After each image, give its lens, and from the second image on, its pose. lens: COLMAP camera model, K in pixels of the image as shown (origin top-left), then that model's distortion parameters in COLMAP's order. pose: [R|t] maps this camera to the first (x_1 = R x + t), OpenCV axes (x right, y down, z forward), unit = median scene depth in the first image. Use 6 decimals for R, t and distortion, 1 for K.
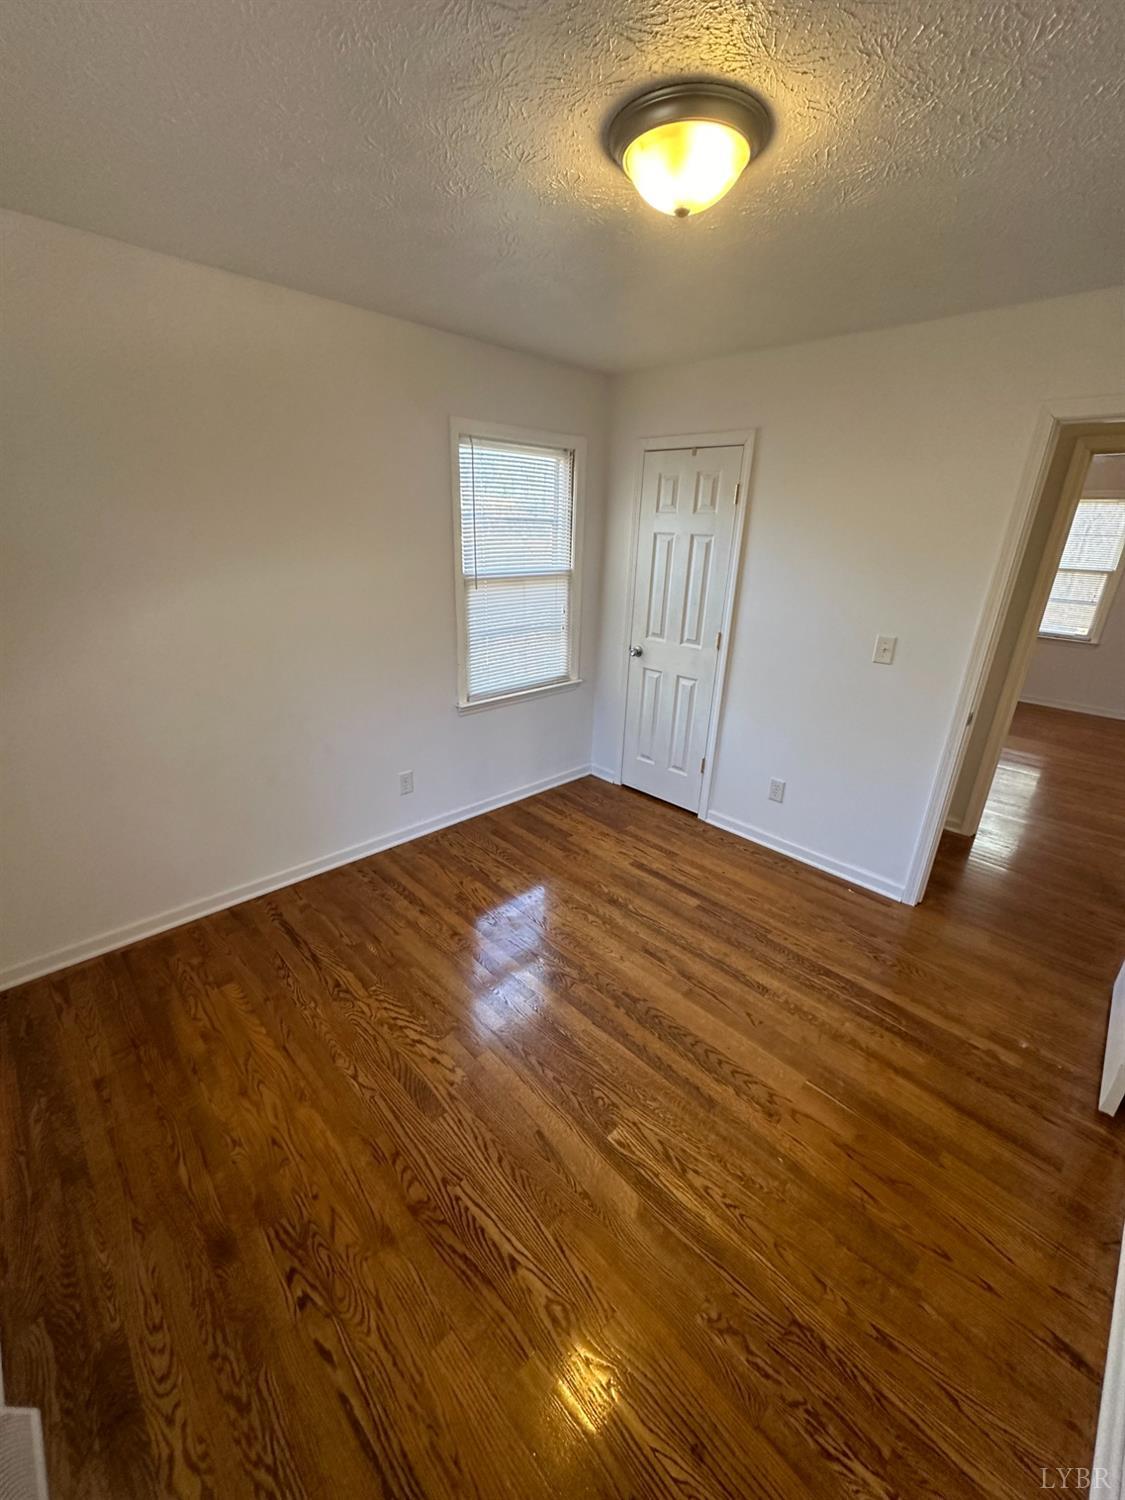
lens RADIAL K [[597.4, 0, 562.5], [0, 597.4, 750.0], [0, 0, 1]] dist [0.002253, 0.000750]
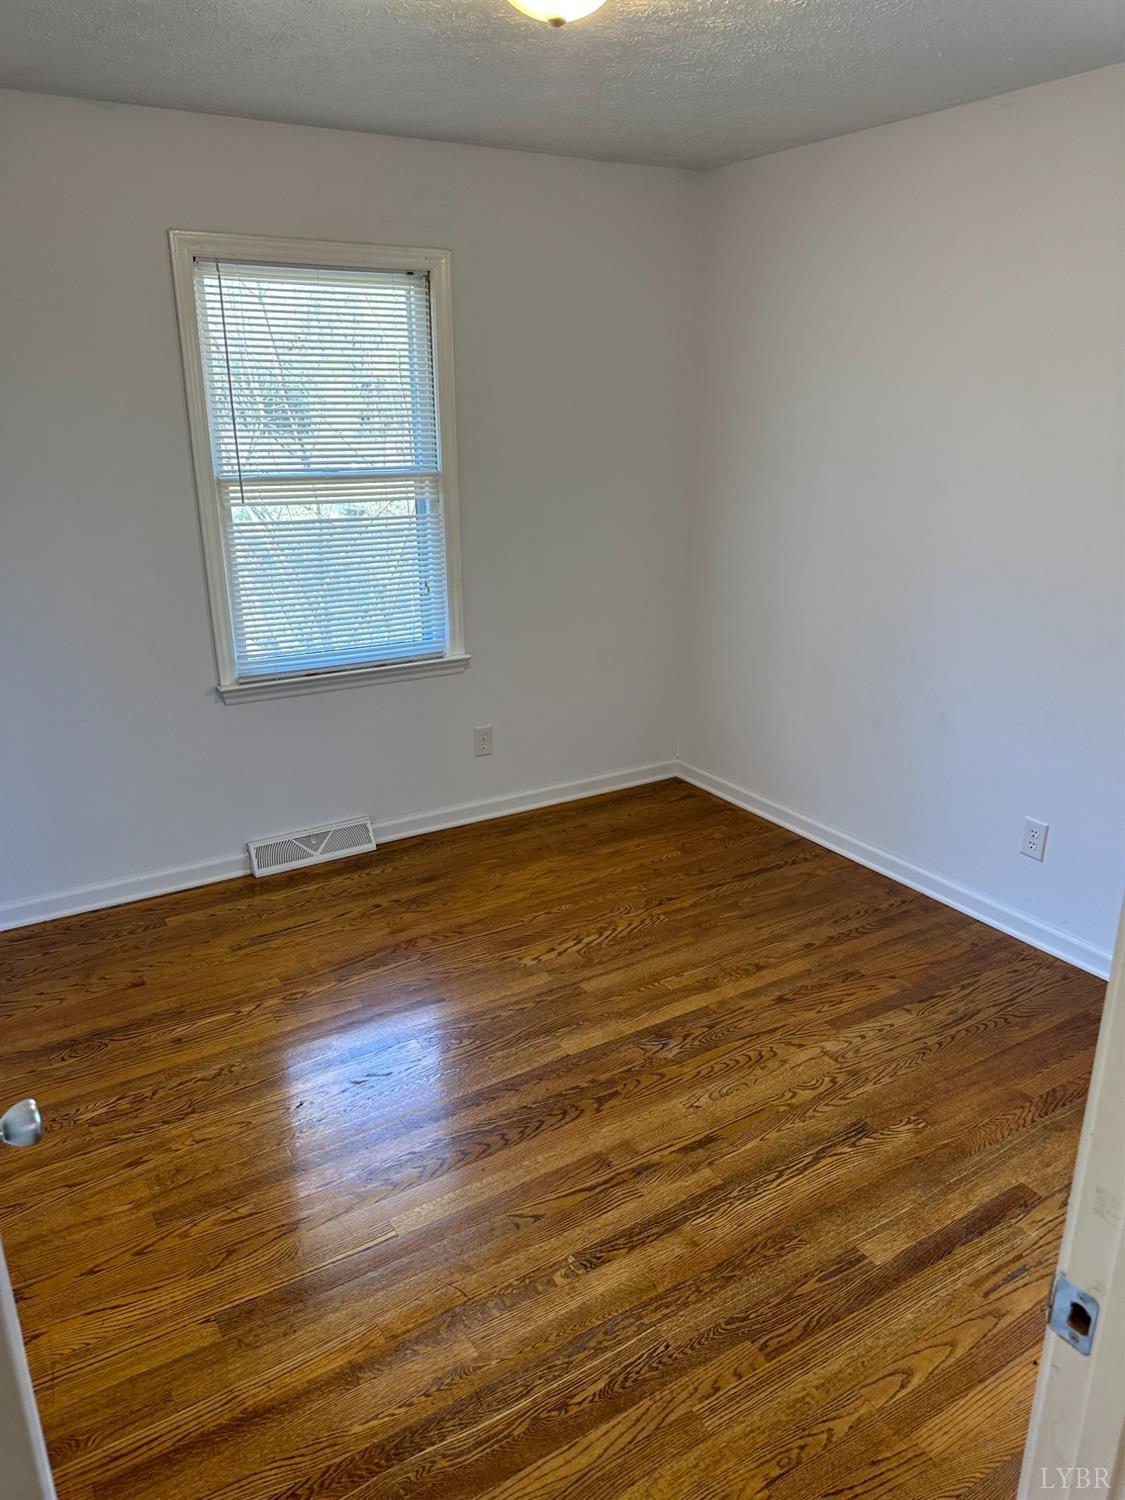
lens RADIAL K [[1055.0, 0, 562.5], [0, 1055.0, 750.0], [0, 0, 1]] dist [0.107275, -0.157295]
pose [[-0.219809, 0.277714, -0.935178, 1.109188], [-0.356254, 0.869565, 0.341965, -0.299979], [0.908167, 0.408328, -0.092202, 0.903298]]
